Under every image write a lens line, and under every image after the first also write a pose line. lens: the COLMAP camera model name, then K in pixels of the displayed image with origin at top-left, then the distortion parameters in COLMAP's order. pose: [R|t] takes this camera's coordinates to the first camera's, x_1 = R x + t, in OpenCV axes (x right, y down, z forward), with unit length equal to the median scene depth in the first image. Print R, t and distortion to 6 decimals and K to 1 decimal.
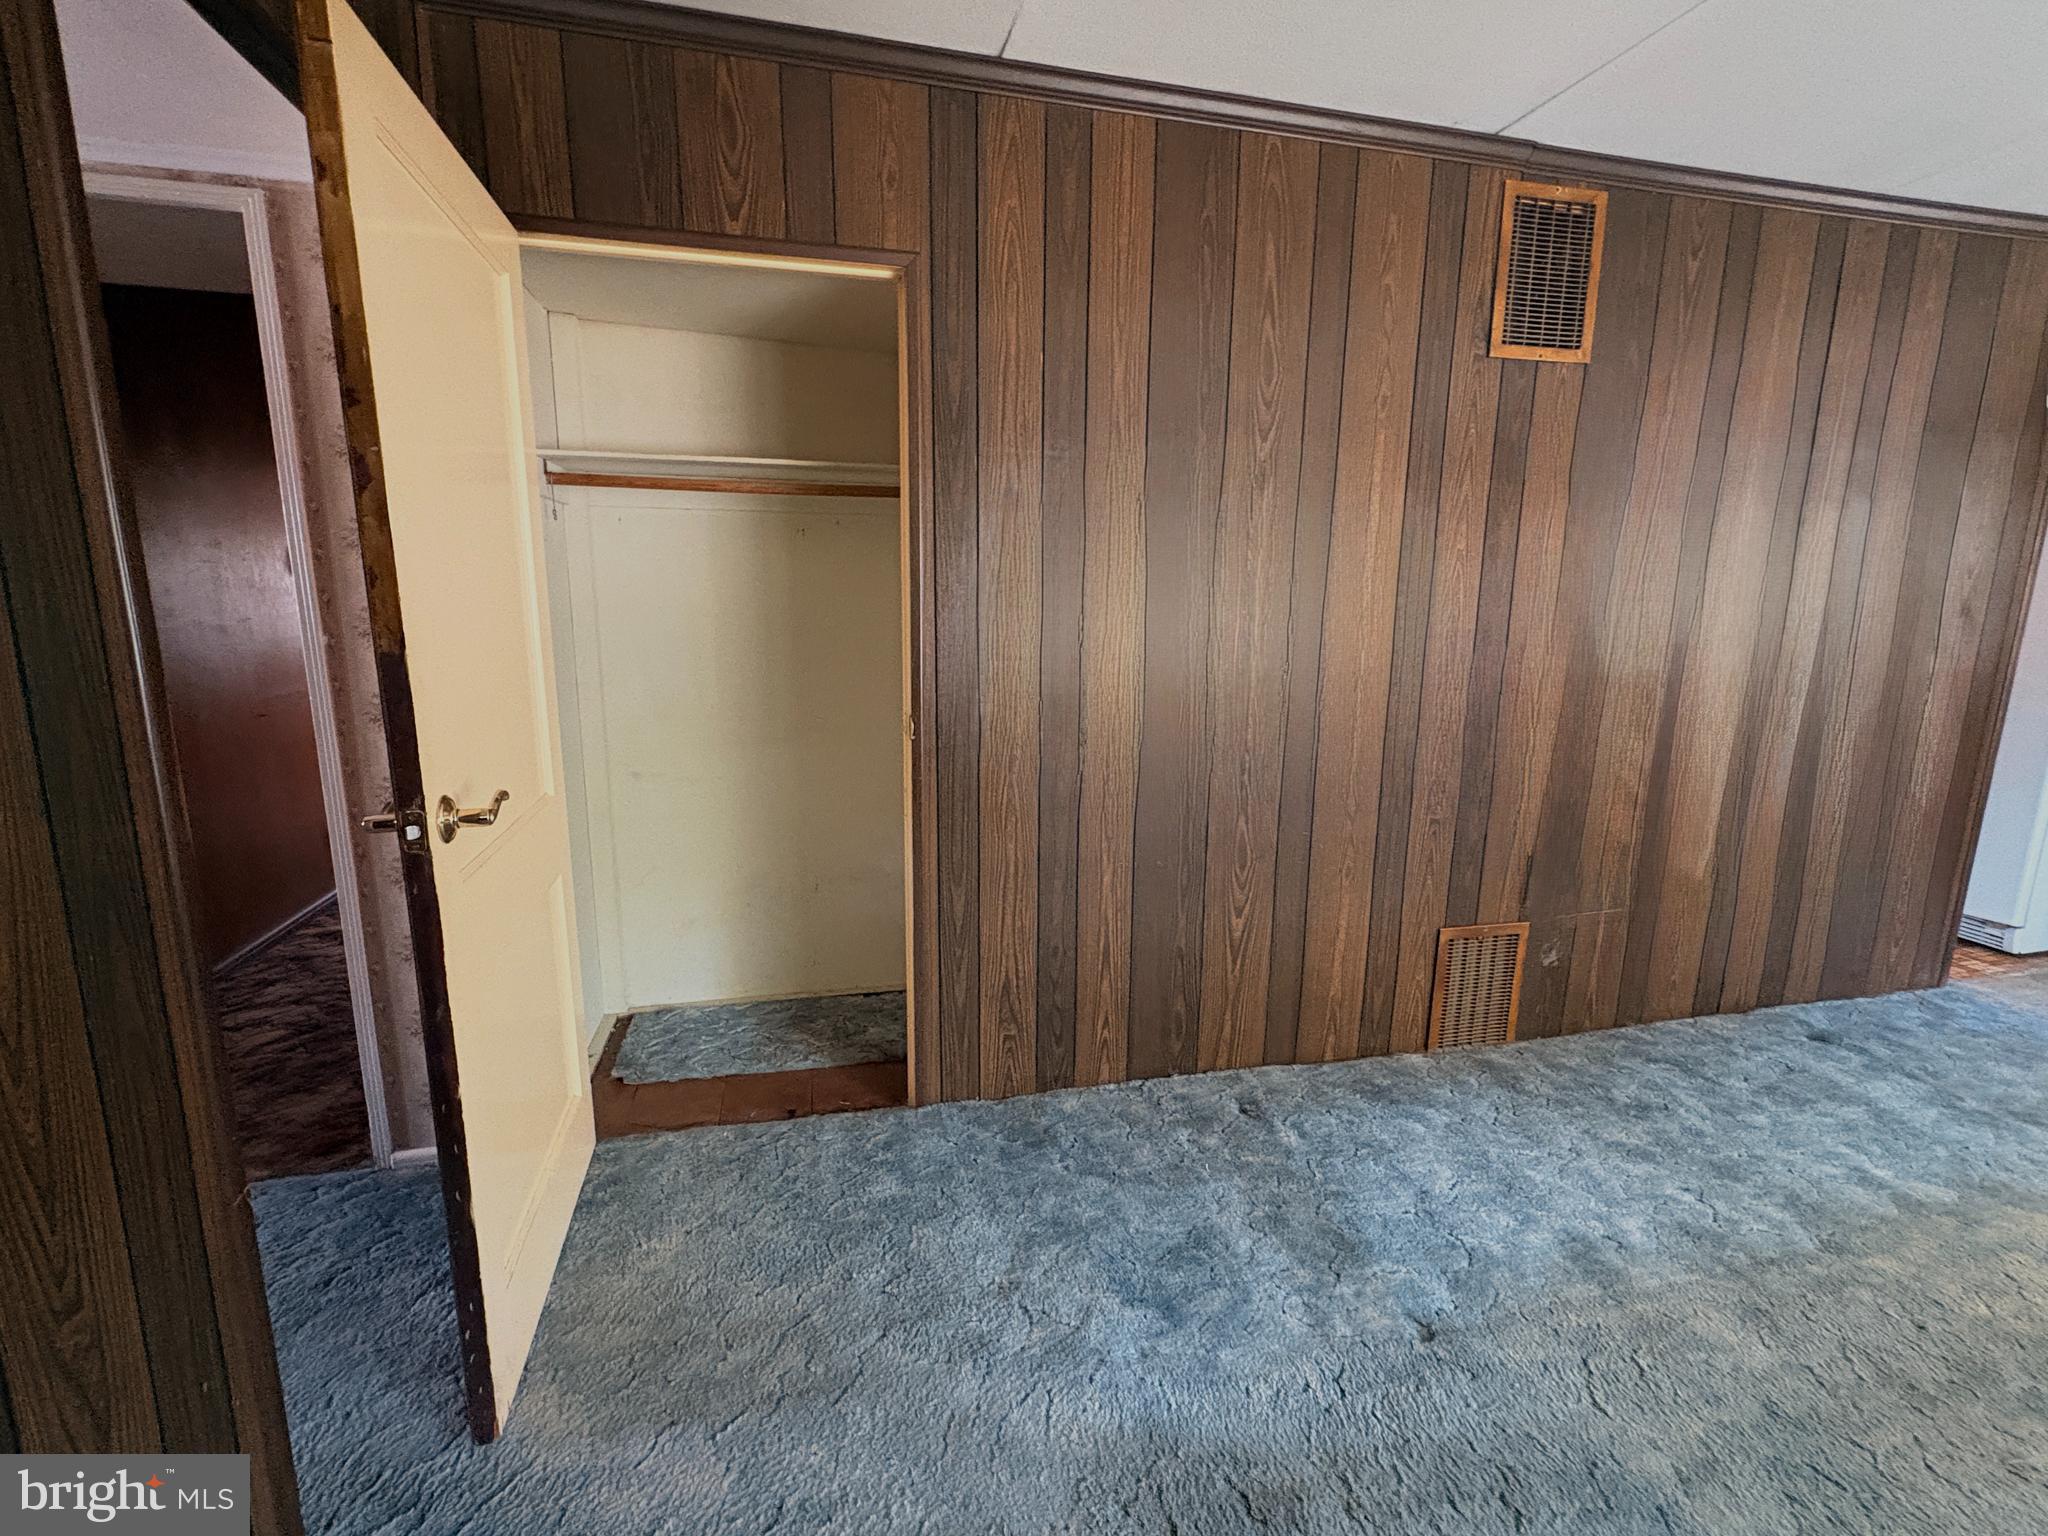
lens RADIAL K [[922.7, 0, 1020.8], [0, 922.7, 766.5], [0, 0, 1]] dist [0.001049, -0.000035]
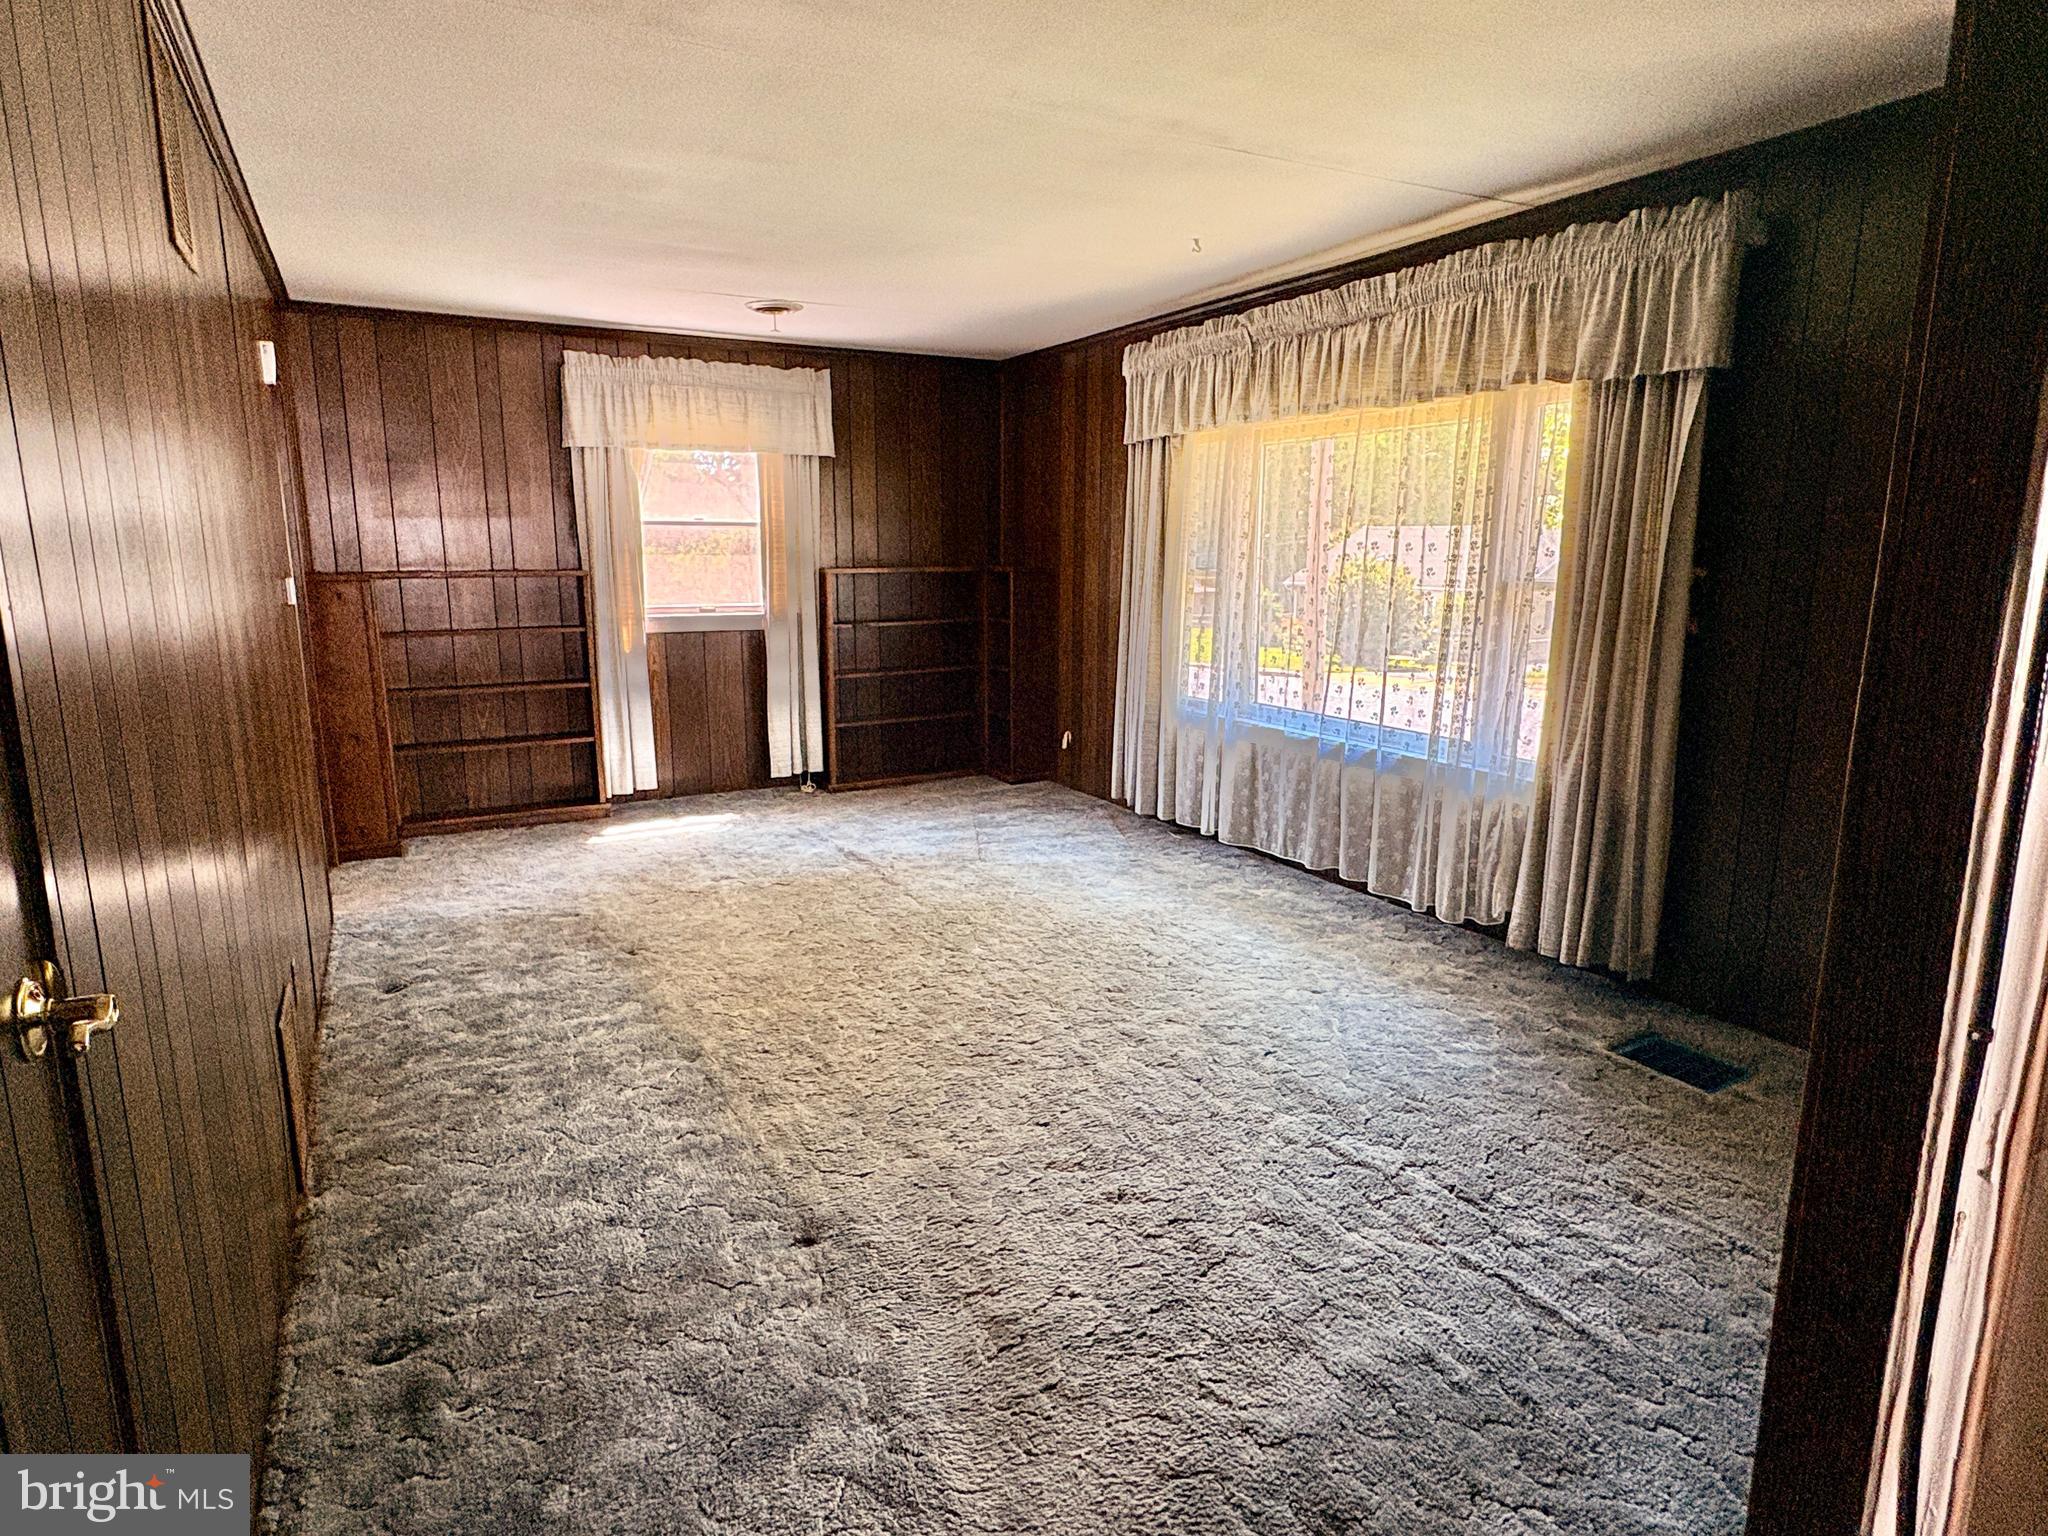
lens RADIAL K [[1155.7, 0, 1022.5], [0, 1155.7, 772.0], [0, 0, 1]] dist [0.000839, 0.000231]
pose [[-0.267917, -0.197985, 0.942880, -0.614748], [0.179231, 0.951332, 0.250688, -0.165631], [-0.946624, 0.236157, -0.219392, 0.689050]]
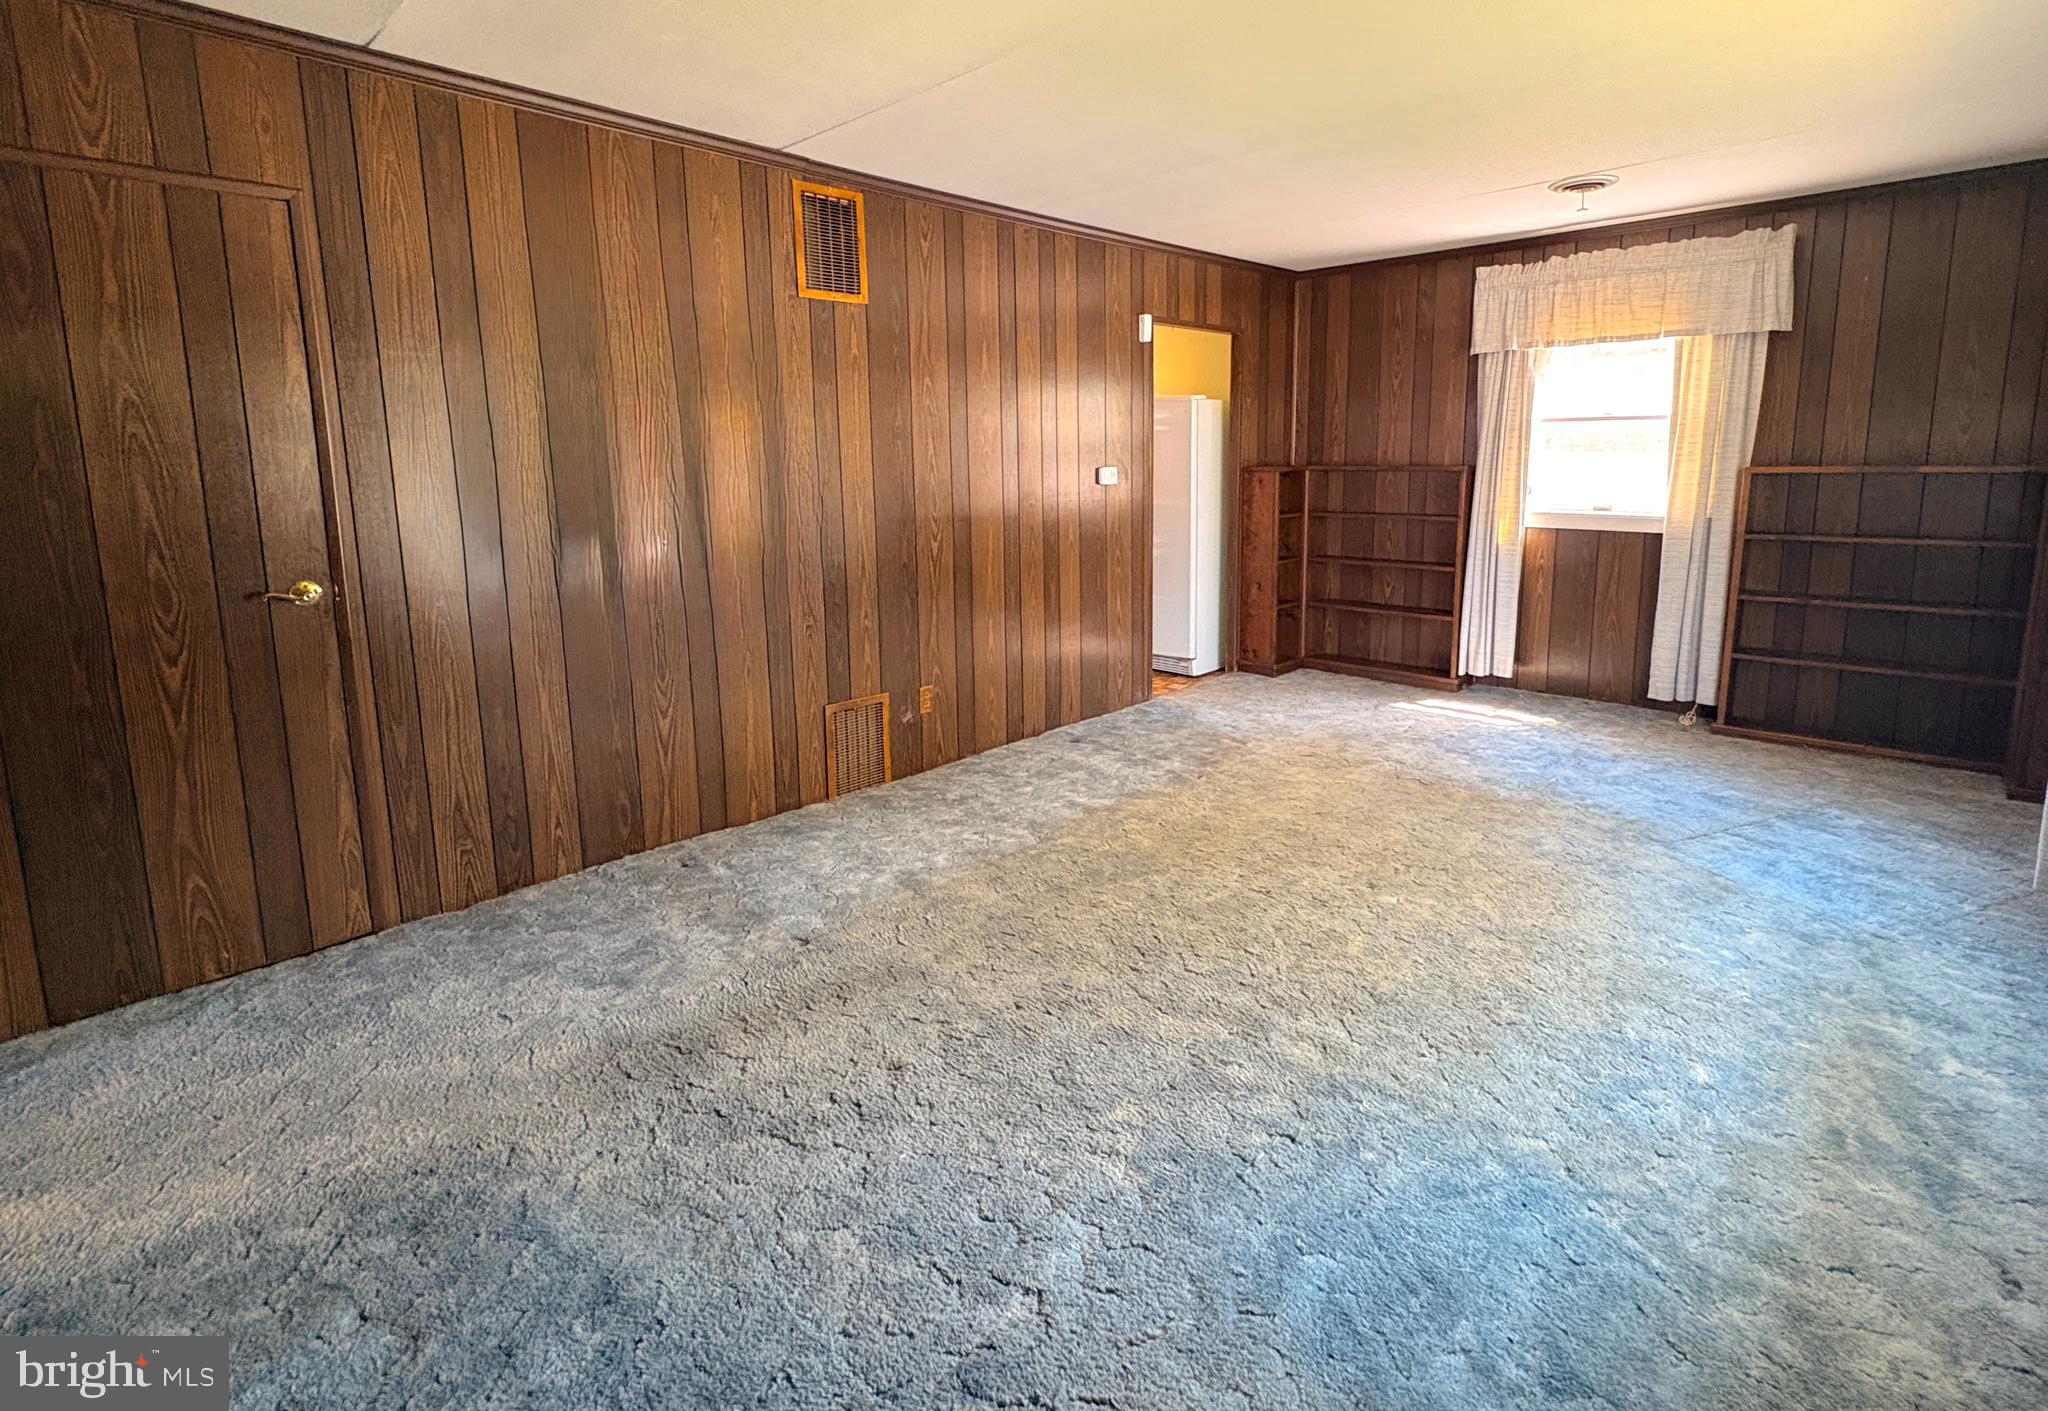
lens RADIAL K [[980.0, 0, 1050.4], [0, 980.0, 597.5], [0, 0, 1]] dist [0.000783, -0.000628]
pose [[0.842187, -0.098472, 0.530118, -0.016133], [0.122624, 0.992398, -0.010468, 0.084881], [-0.525057, 0.073821, 0.847860, -0.470543]]
